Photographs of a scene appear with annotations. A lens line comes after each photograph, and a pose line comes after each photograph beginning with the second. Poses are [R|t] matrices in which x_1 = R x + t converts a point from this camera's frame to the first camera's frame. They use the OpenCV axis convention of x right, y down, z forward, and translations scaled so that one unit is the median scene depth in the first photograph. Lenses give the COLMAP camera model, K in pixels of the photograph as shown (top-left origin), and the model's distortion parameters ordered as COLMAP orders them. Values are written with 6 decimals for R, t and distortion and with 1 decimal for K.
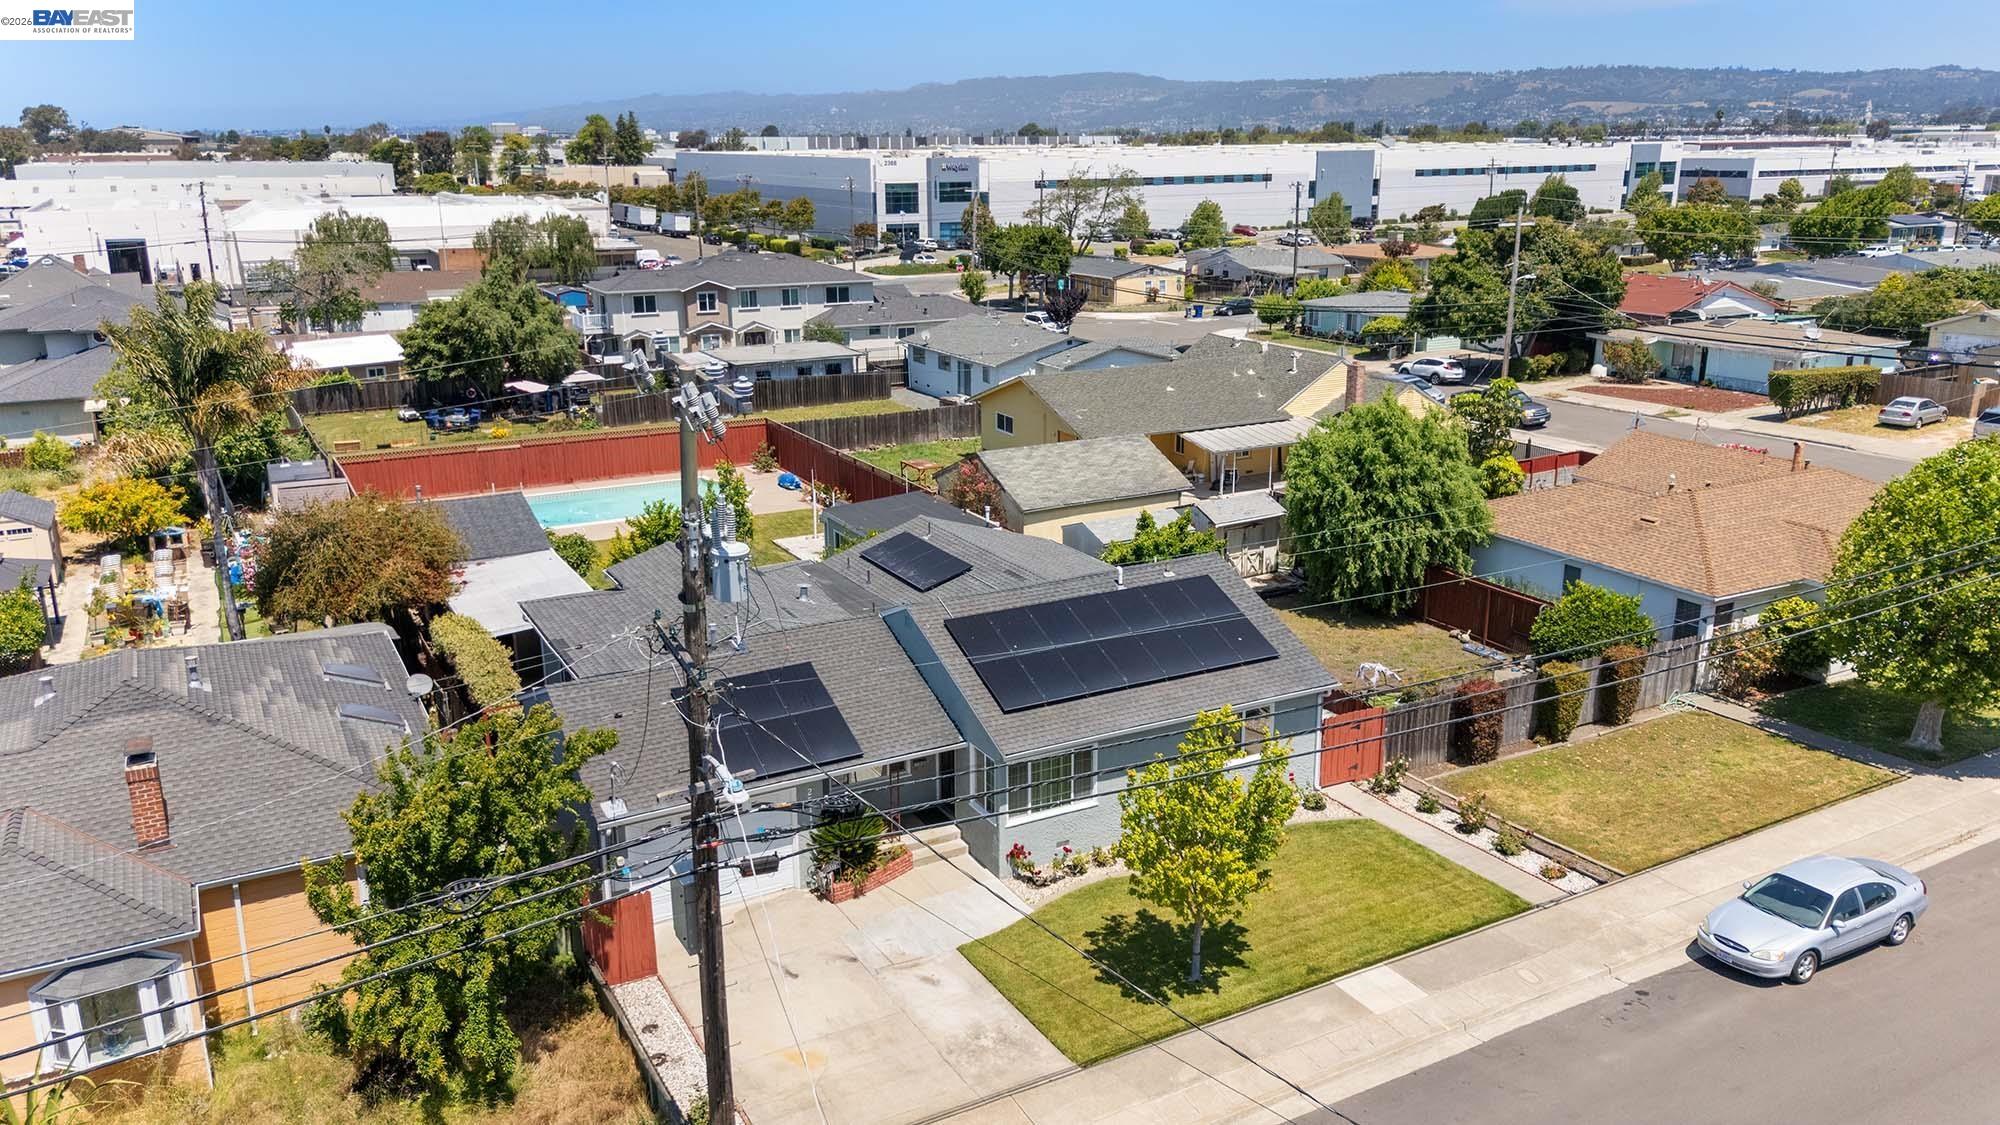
lens RADIAL K [[1473.2, 0, 1007.0], [0, 1473.2, 582.2], [0, 0, 1]] dist [0.067353, -0.068227]
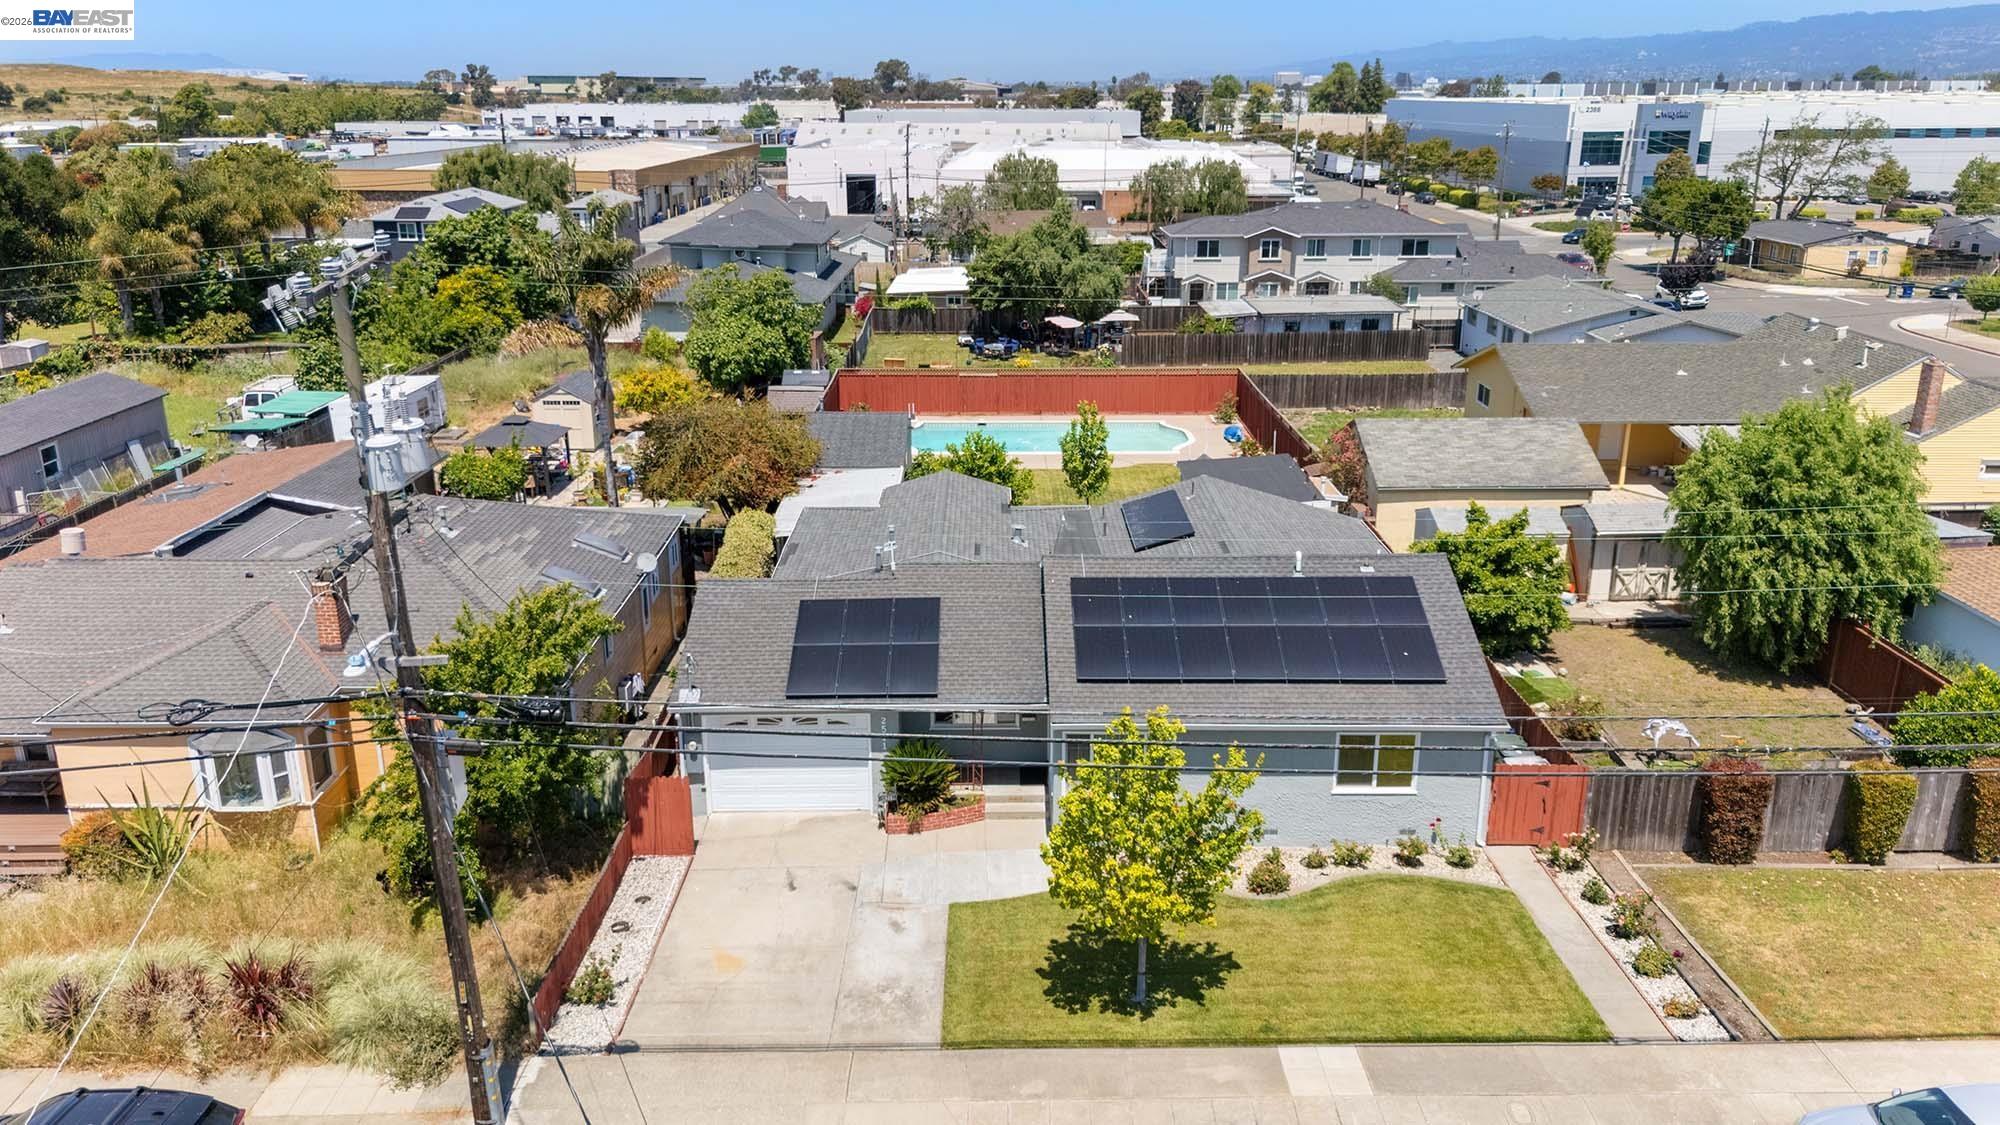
lens RADIAL K [[1473.2, 0, 1000.2], [0, 1473.2, 580.5], [0, 0, 1]] dist [0.067353, -0.068227]
pose [[0.878400, 0.153985, -0.452440, 0.140349], [-0.140241, 0.988047, 0.064001, -0.010855], [0.456887, 0.007232, 0.889496, 0.049550]]
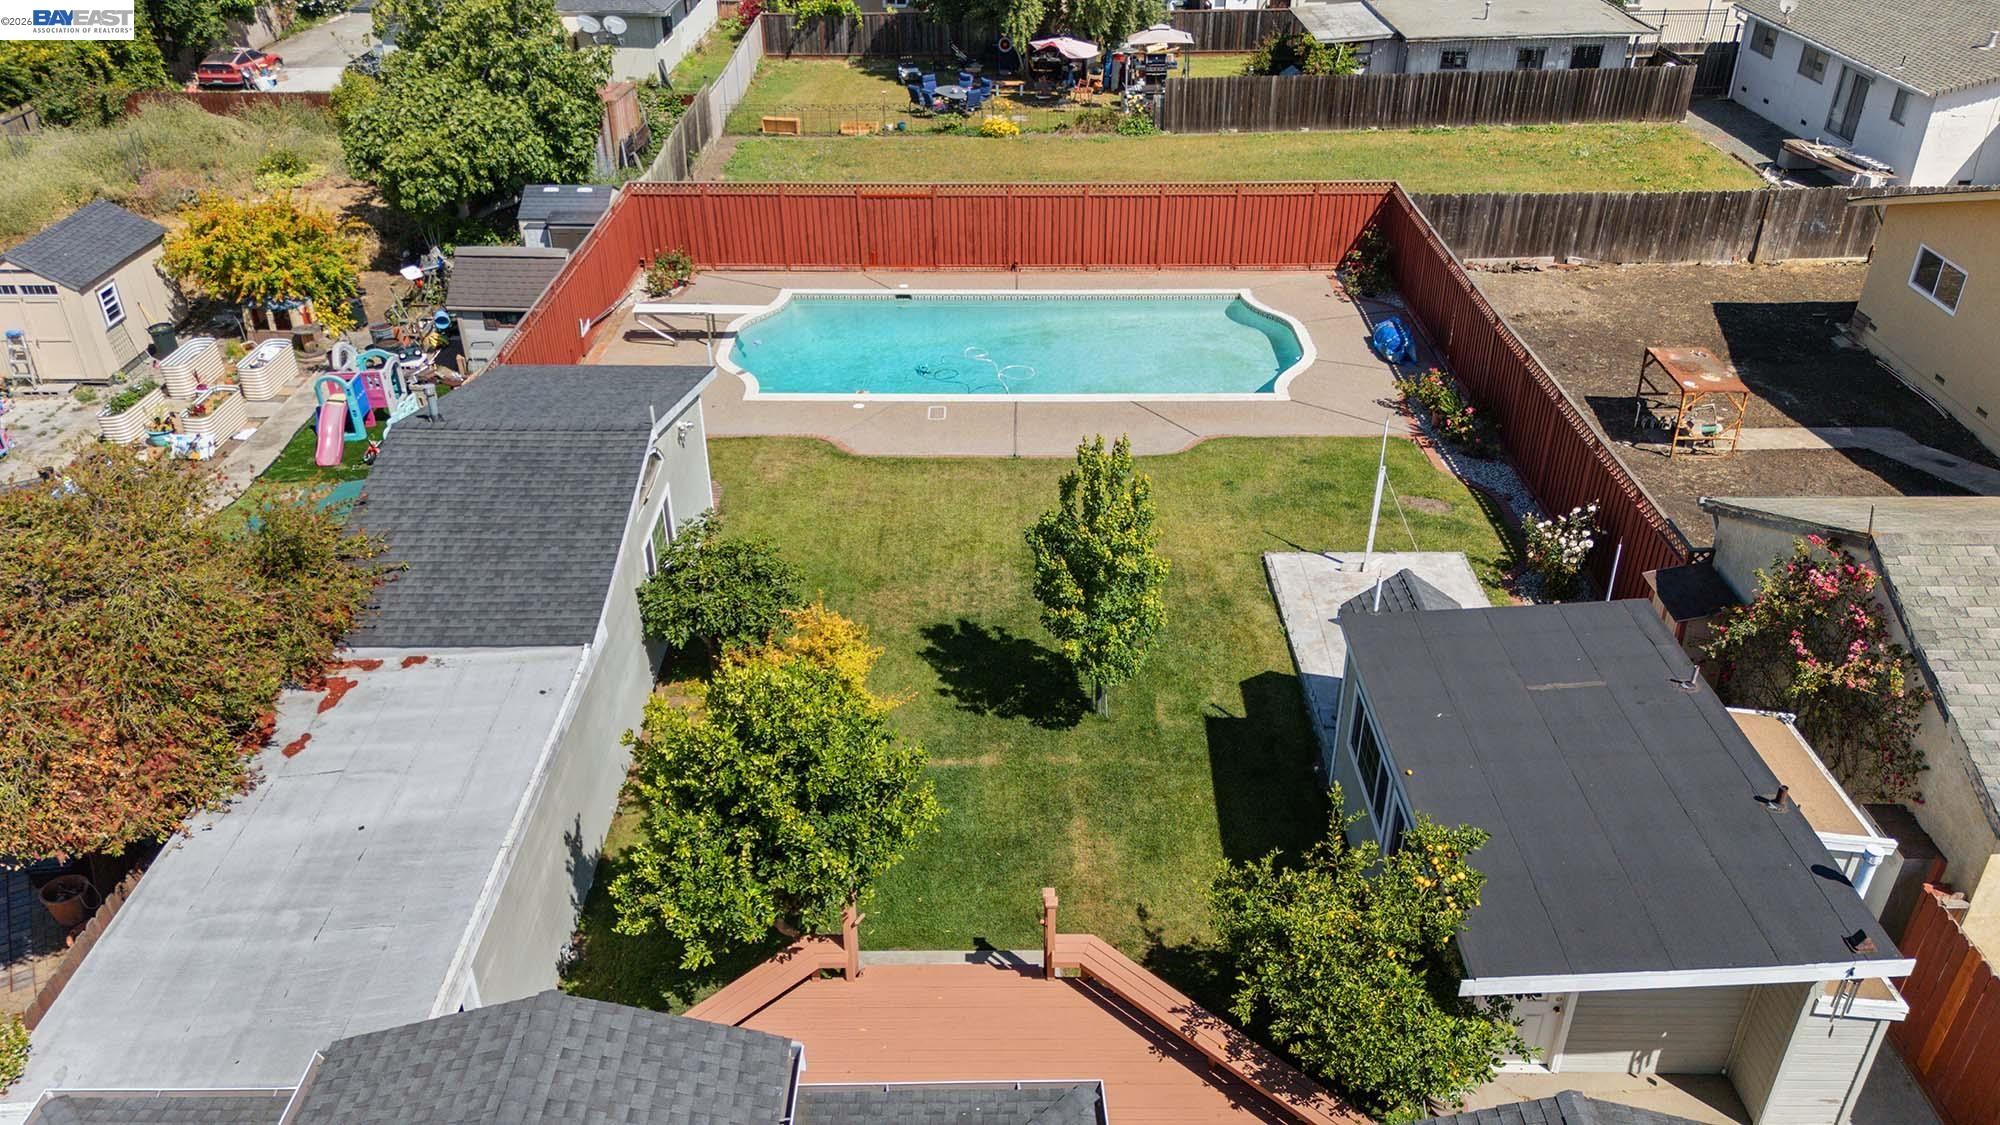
lens RADIAL K [[1473.2, 0, 997.2], [0, 1473.2, 551.0], [0, 0, 1]] dist [0.067353, -0.068227]
pose [[0.873094, 0.247277, -0.420192, -0.031382], [-0.140342, 0.952827, 0.269118, -0.093774], [0.466917, -0.175995, 0.866611, 0.404441]]
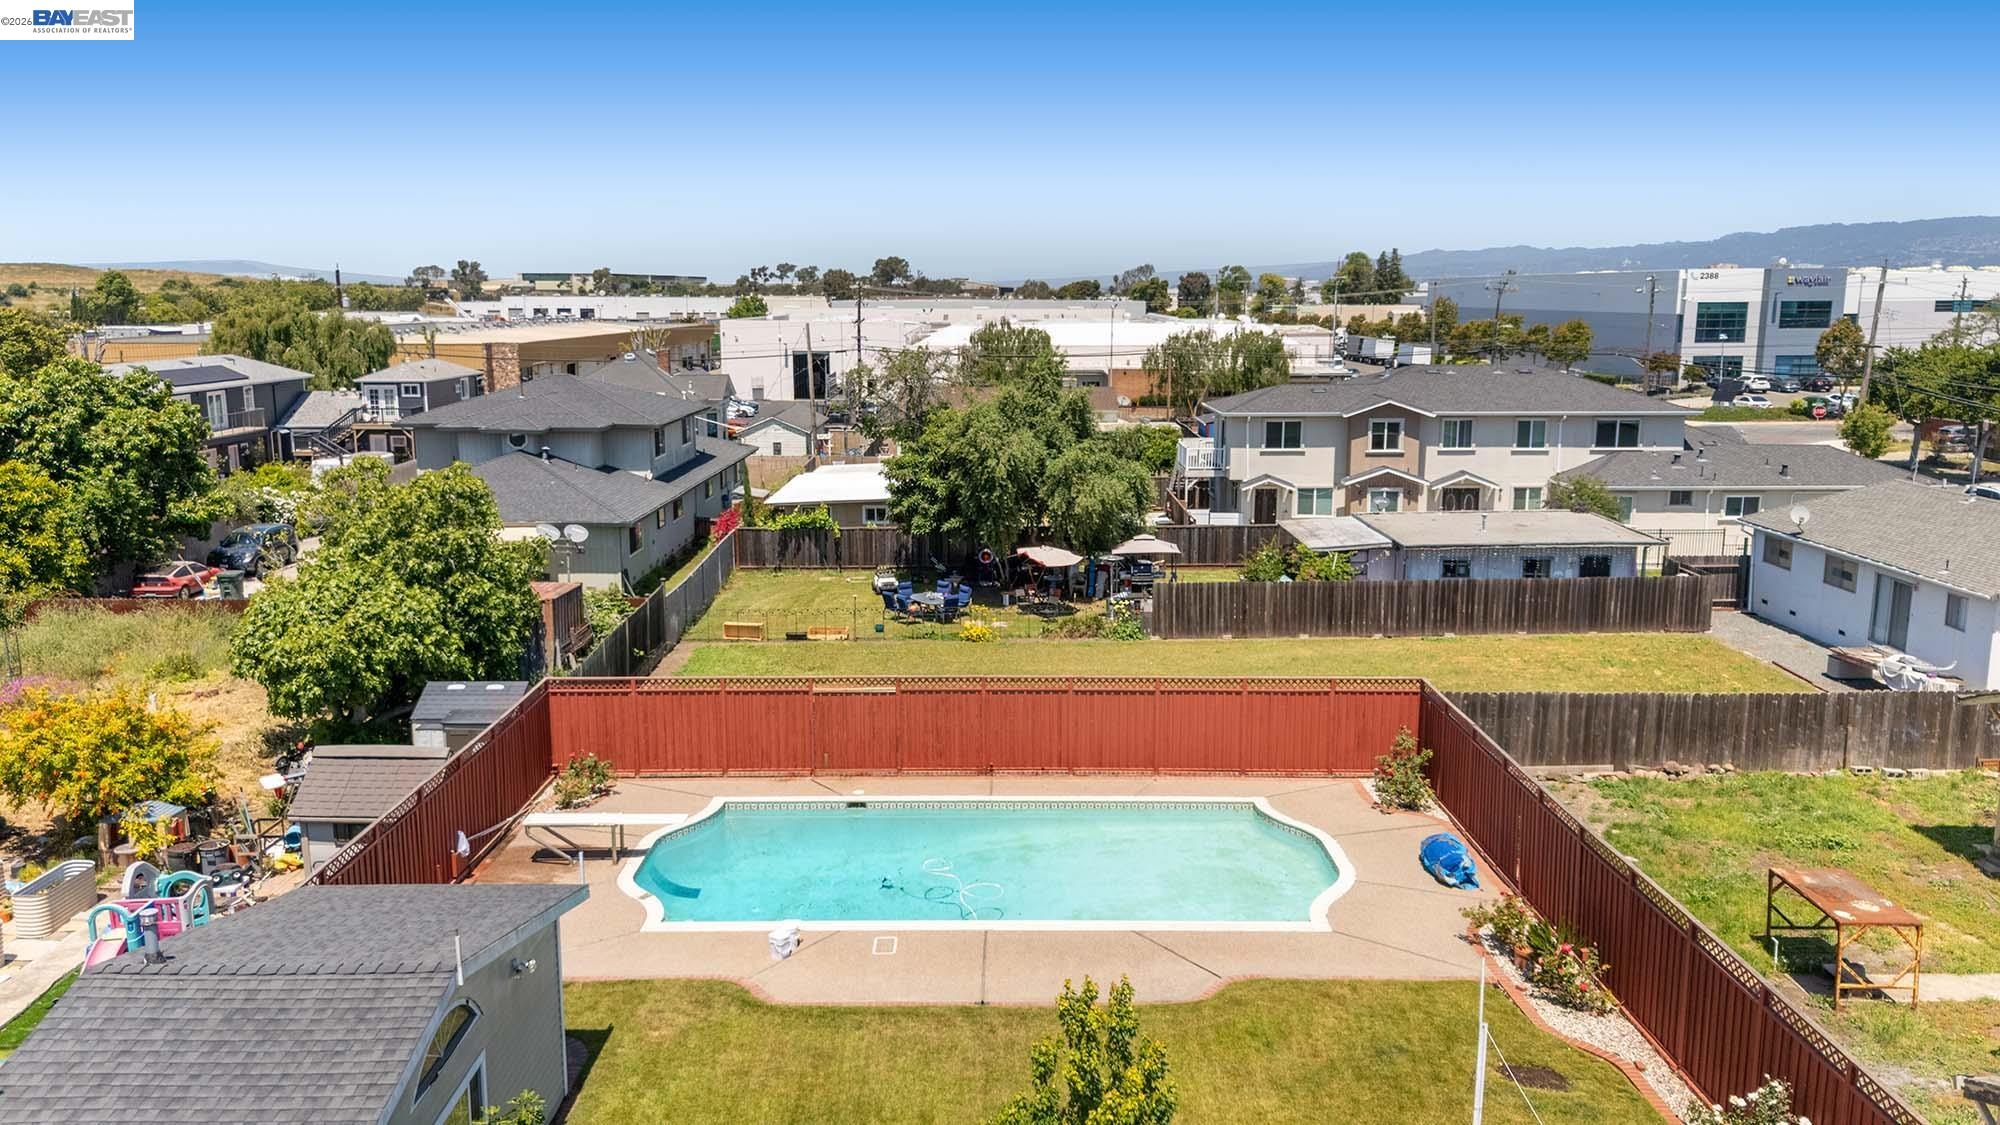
lens RADIAL K [[1473.2, 0, 1001.6], [0, 1473.2, 566.4], [0, 0, 1]] dist [0.067353, -0.068227]
pose [[0.877225, 0.091239, -0.471330, -0.057198], [-0.141670, 0.987251, -0.072563, -0.081463], [0.458700, 0.130427, 0.878967, 0.467005]]
